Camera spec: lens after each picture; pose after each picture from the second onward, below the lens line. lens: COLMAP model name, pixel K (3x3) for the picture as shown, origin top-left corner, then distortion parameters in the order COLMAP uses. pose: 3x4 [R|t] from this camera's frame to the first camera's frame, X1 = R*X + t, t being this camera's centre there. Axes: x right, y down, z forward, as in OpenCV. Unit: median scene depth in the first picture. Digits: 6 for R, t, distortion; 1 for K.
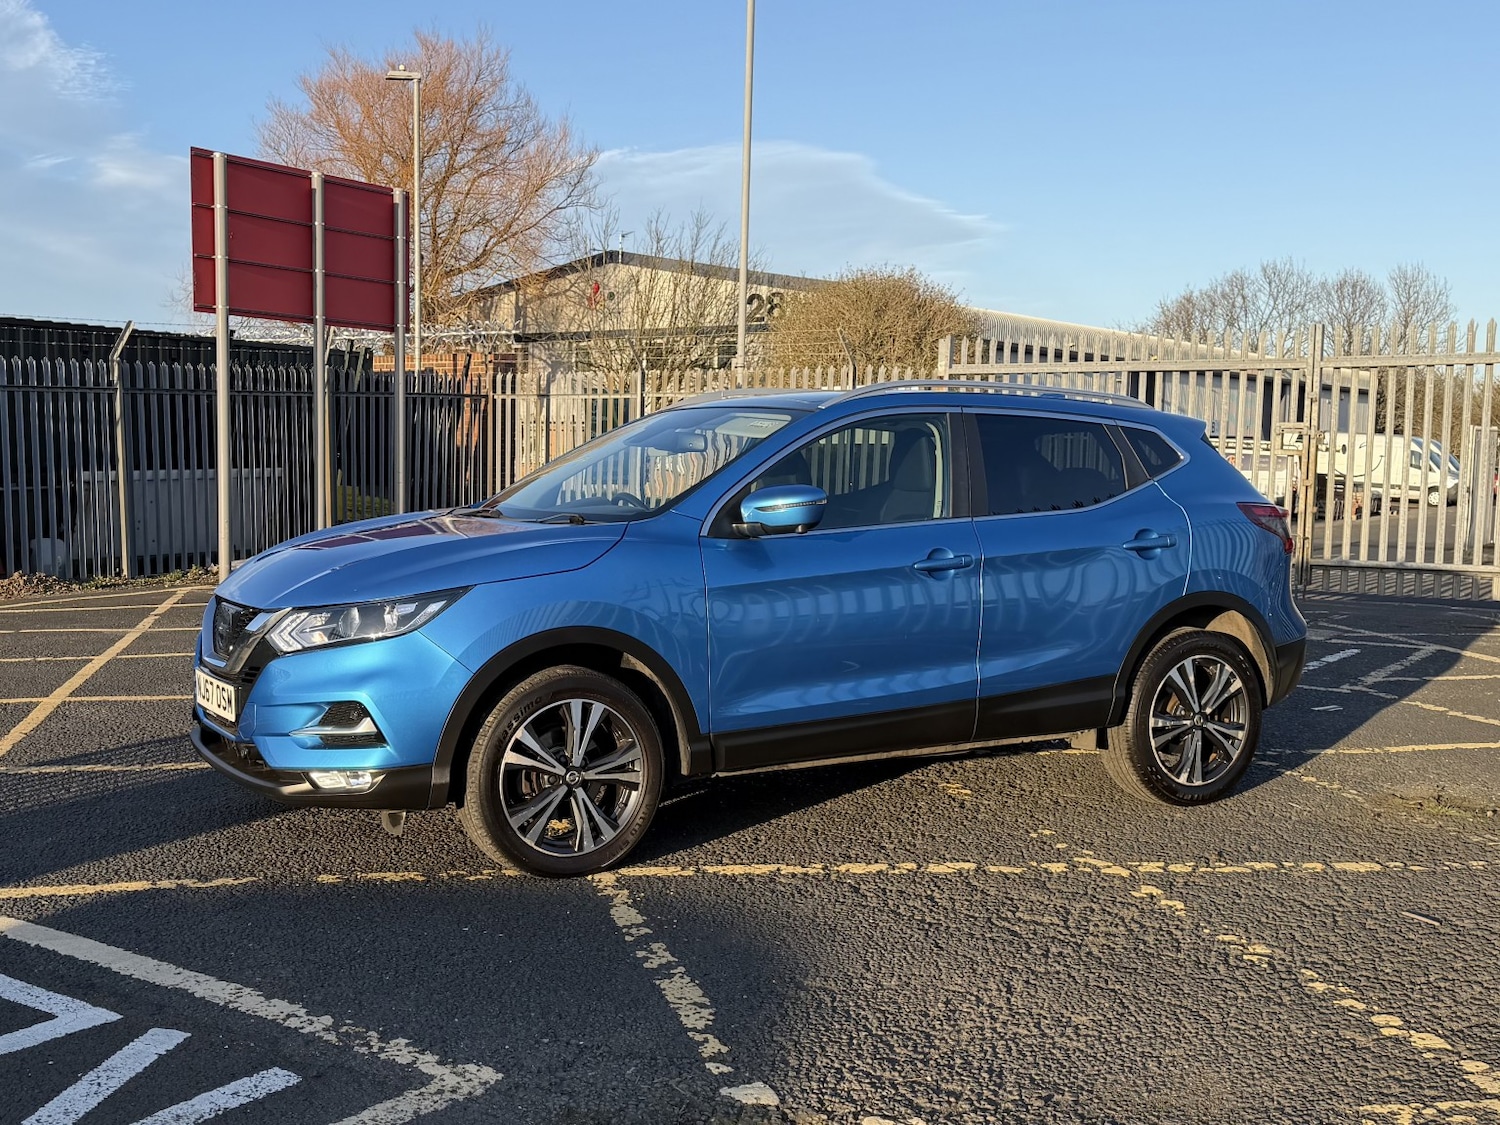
lens RADIAL K [[1672.9, 0, 600.8], [0, 1672.9, 597.2], [0, 0, 1]] dist [0.203283, -0.452942]
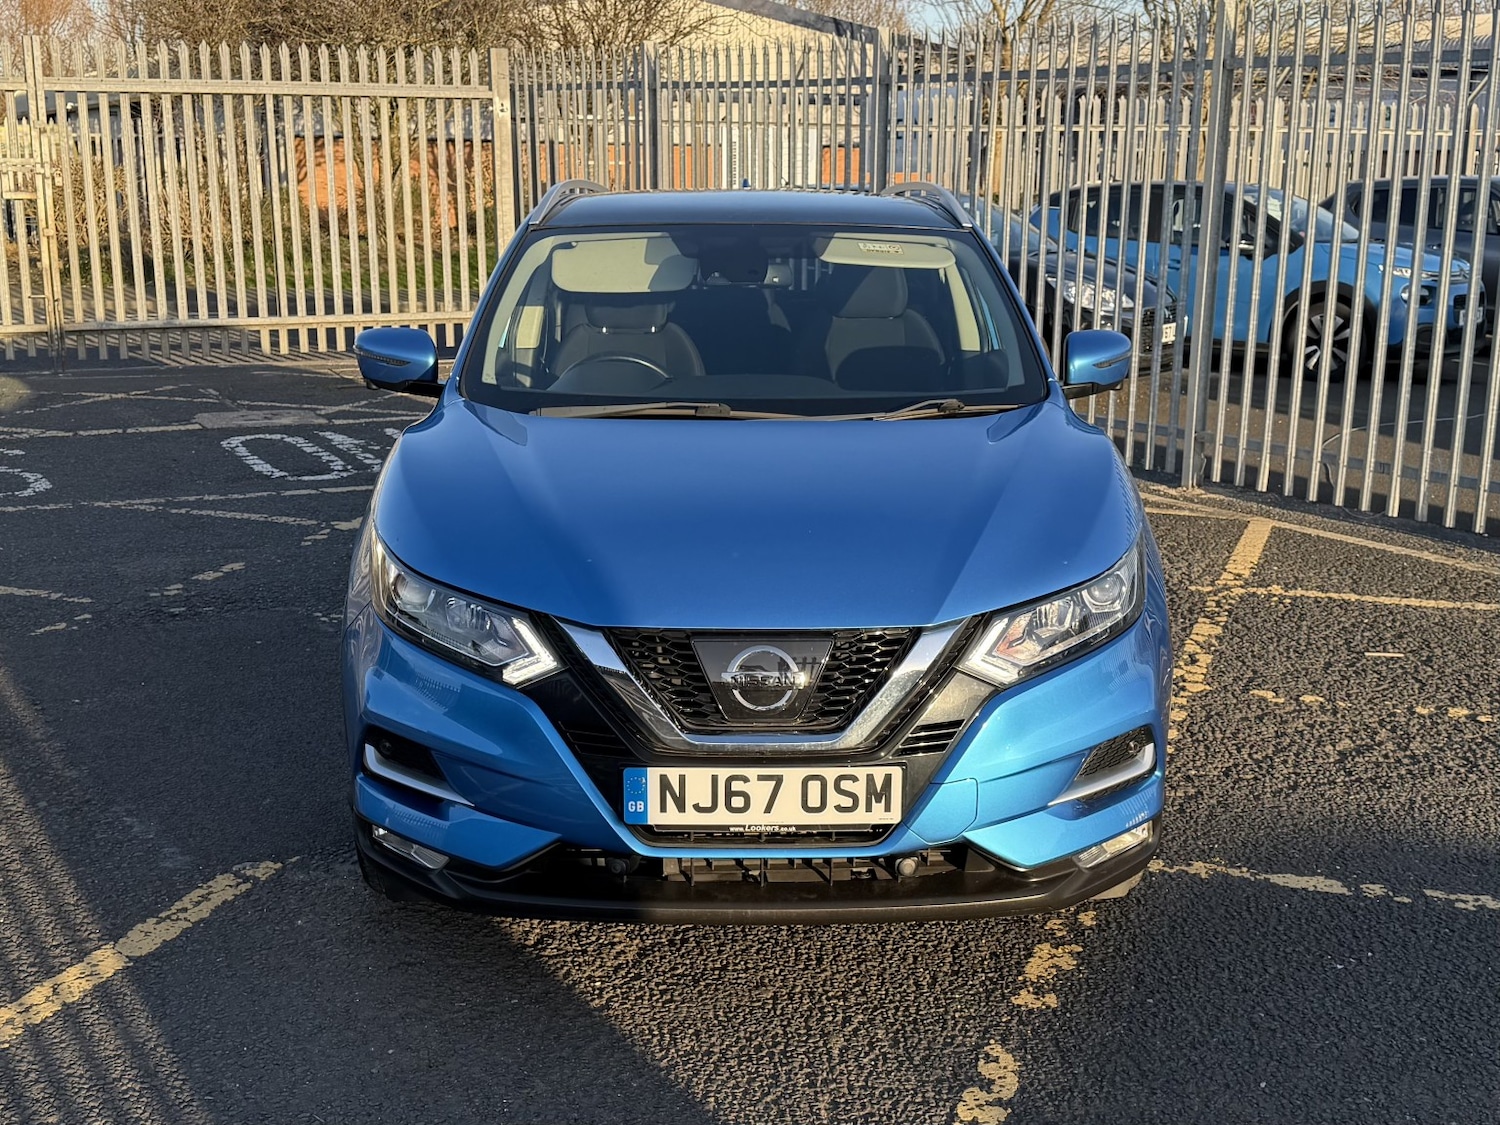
lens RADIAL K [[1865.6, 0, 755.1], [0, 1865.6, 622.5], [0, 0, 1]] dist [0.217513, -0.514789]
pose [[0.438209, -0.226240, 0.869936, -0.720248], [0.083312, 0.973864, 0.211302, -0.124817], [-0.895004, -0.020118, 0.445605, 0.682813]]
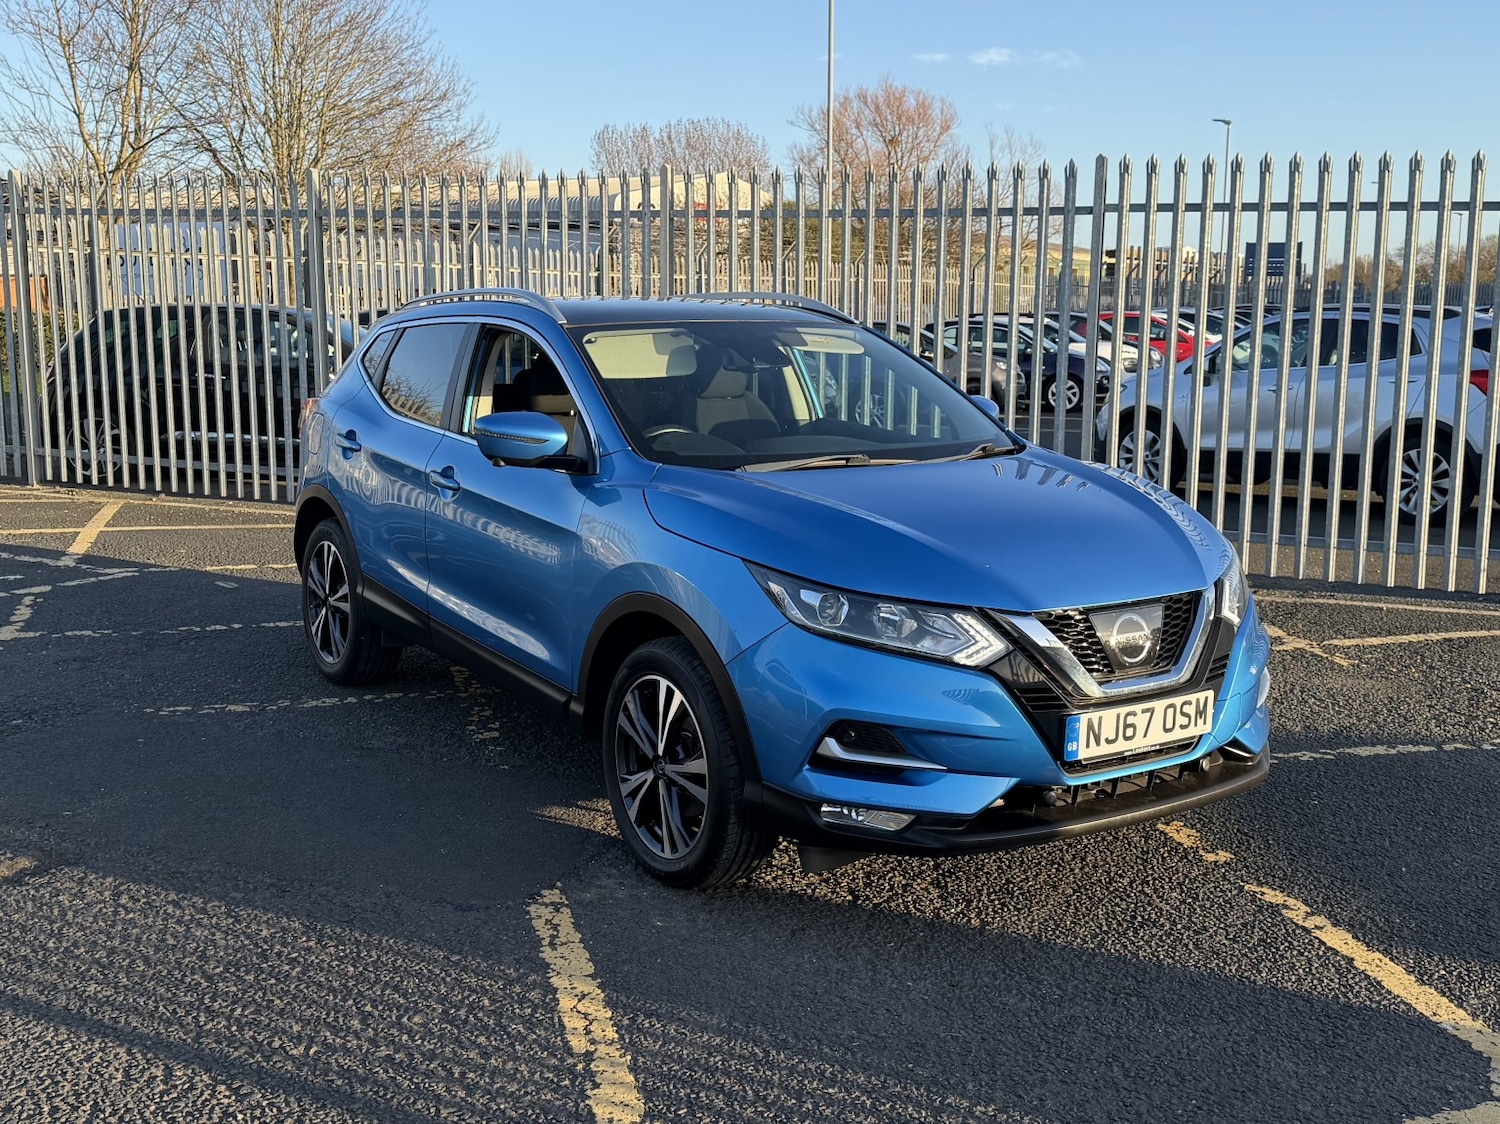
lens RADIAL K [[1614.5, 0, 768.6], [0, 1614.5, 542.1], [0, 0, 1]] dist [0.181229, -0.383398]
pose [[-0.129532, -0.161041, 0.978411, -0.862057], [0.080539, 0.981755, 0.172254, -0.154679], [-0.988299, 0.101112, -0.114199, 1.171575]]
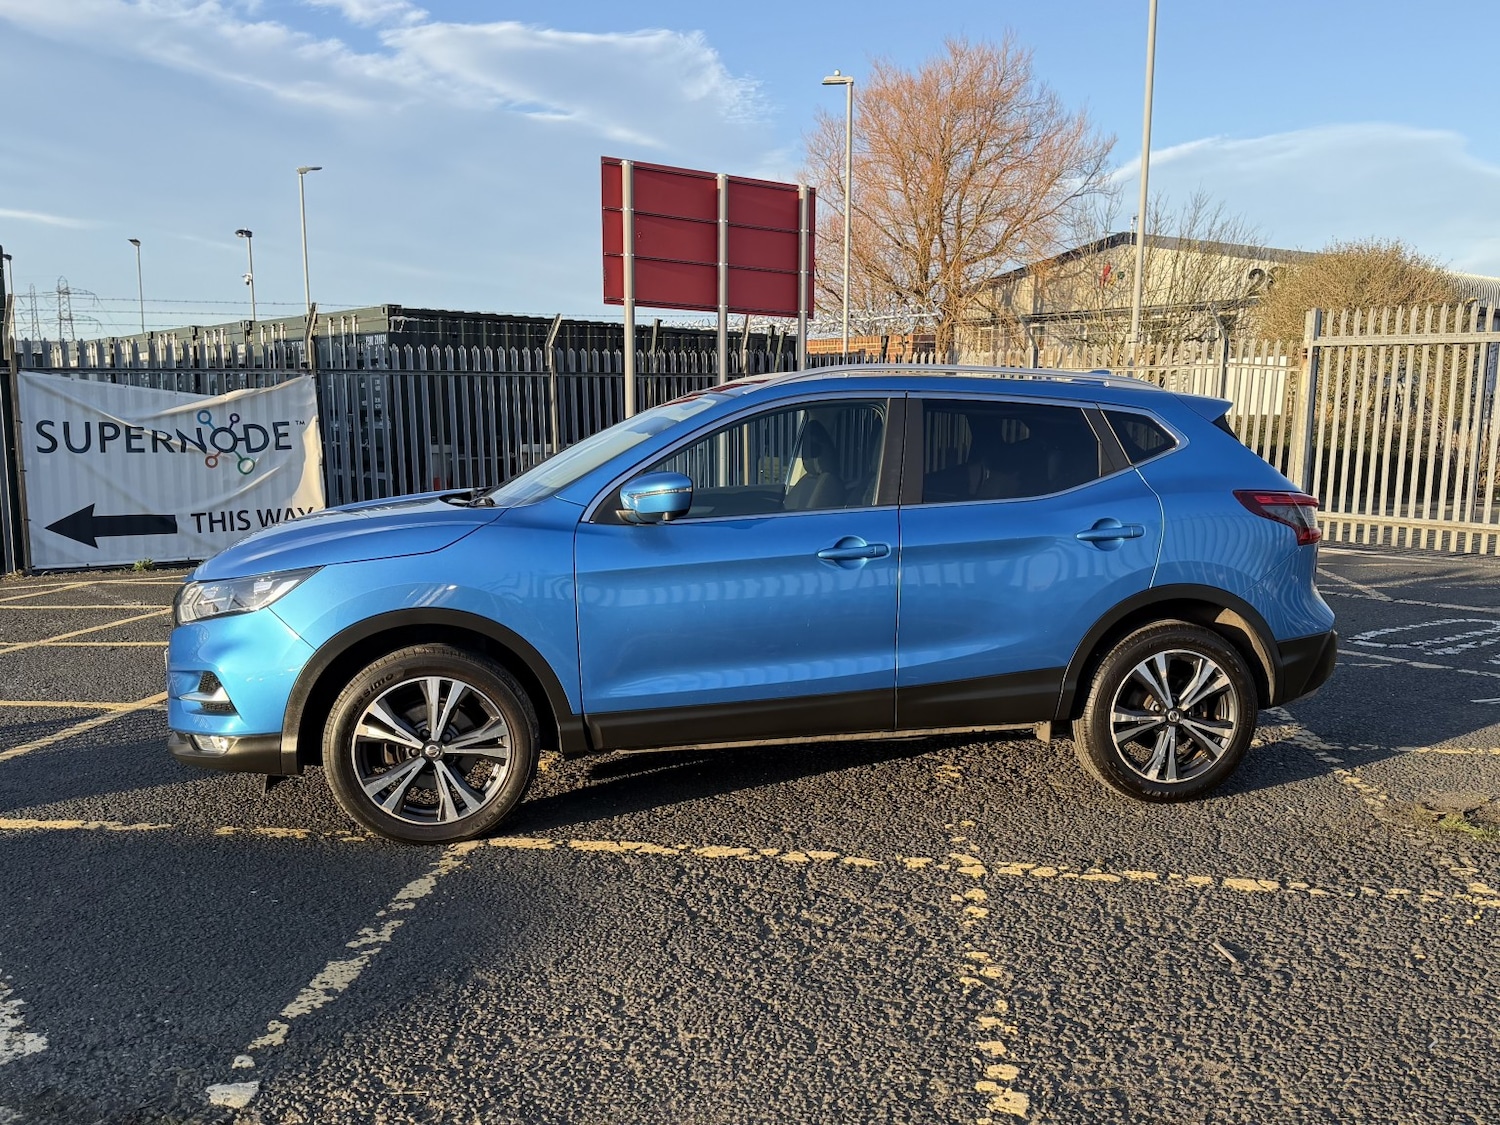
lens RADIAL K [[1442.1, 0, 796.0], [0, 1442.1, 654.5], [0, 0, 1]] dist [0.177405, -0.333152]
pose [[0.967646, 0.038410, -0.249370, 0.378609], [-0.020062, 0.996928, 0.075706, -0.023268], [0.251512, -0.068254, 0.965445, 0.160580]]
